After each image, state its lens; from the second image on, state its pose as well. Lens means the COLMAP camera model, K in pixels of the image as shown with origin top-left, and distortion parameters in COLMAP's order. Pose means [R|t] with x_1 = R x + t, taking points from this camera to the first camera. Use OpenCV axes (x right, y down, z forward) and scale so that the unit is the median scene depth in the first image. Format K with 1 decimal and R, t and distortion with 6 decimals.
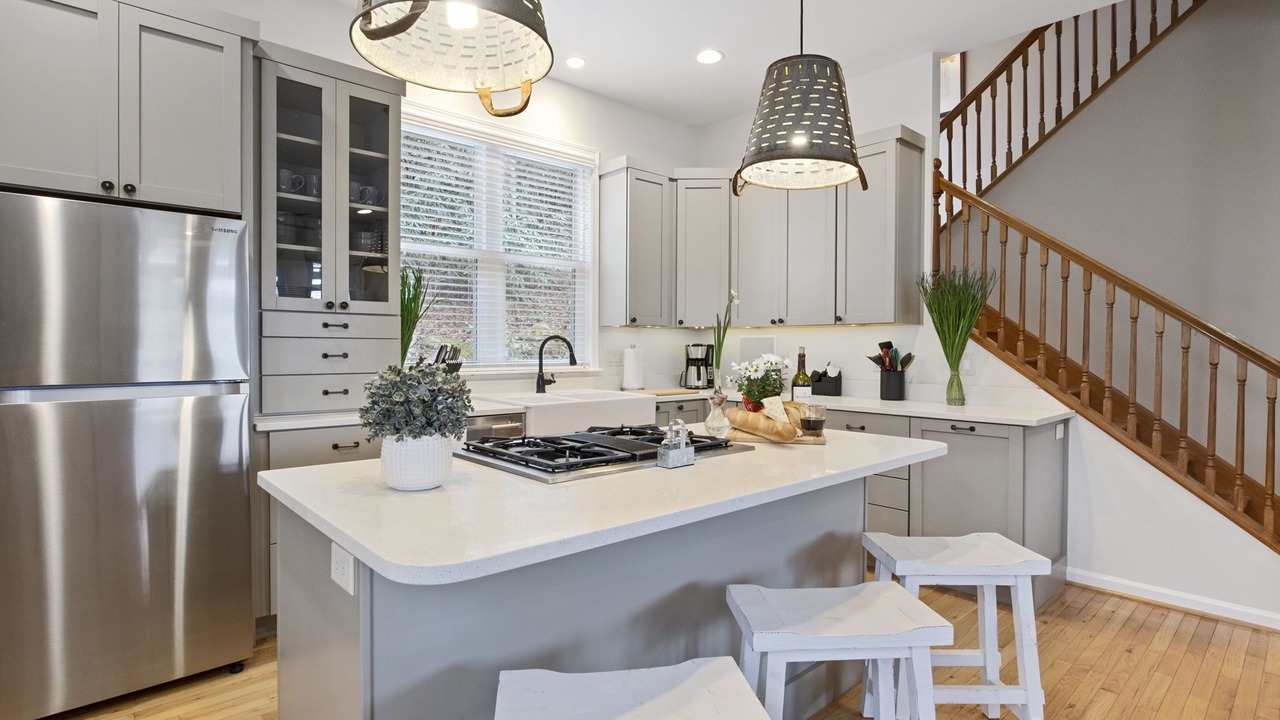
lens RADIAL K [[635.5, 0, 637.0], [0, 635.5, 357.5], [0, 0, 1]] dist [-0.005342, 0.000109]
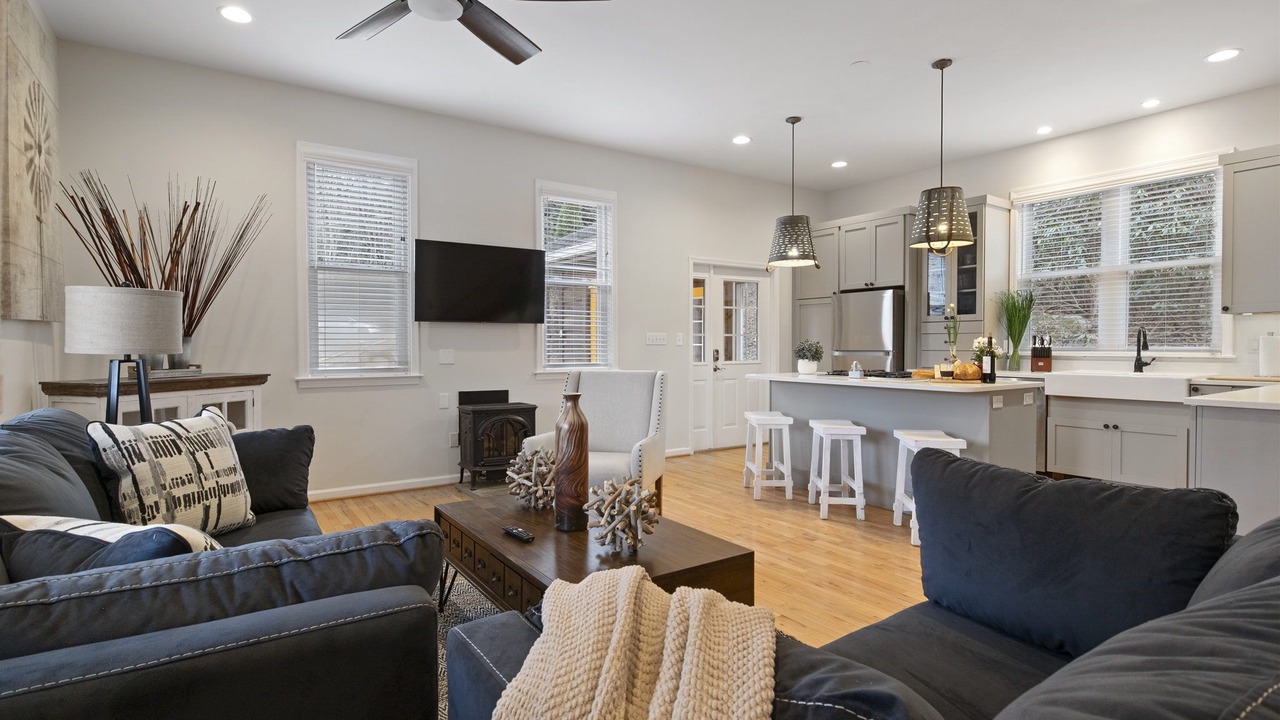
lens RADIAL K [[635.5, 0, 637.0], [0, 635.5, 357.5], [0, 0, 1]] dist [-0.005342, 0.000109]
pose [[-0.138262, 0.013535, -0.990303, 1.730436], [-0.016879, 0.999729, 0.016020, 0.032125], [0.990252, 0.018931, -0.137996, 0.265566]]
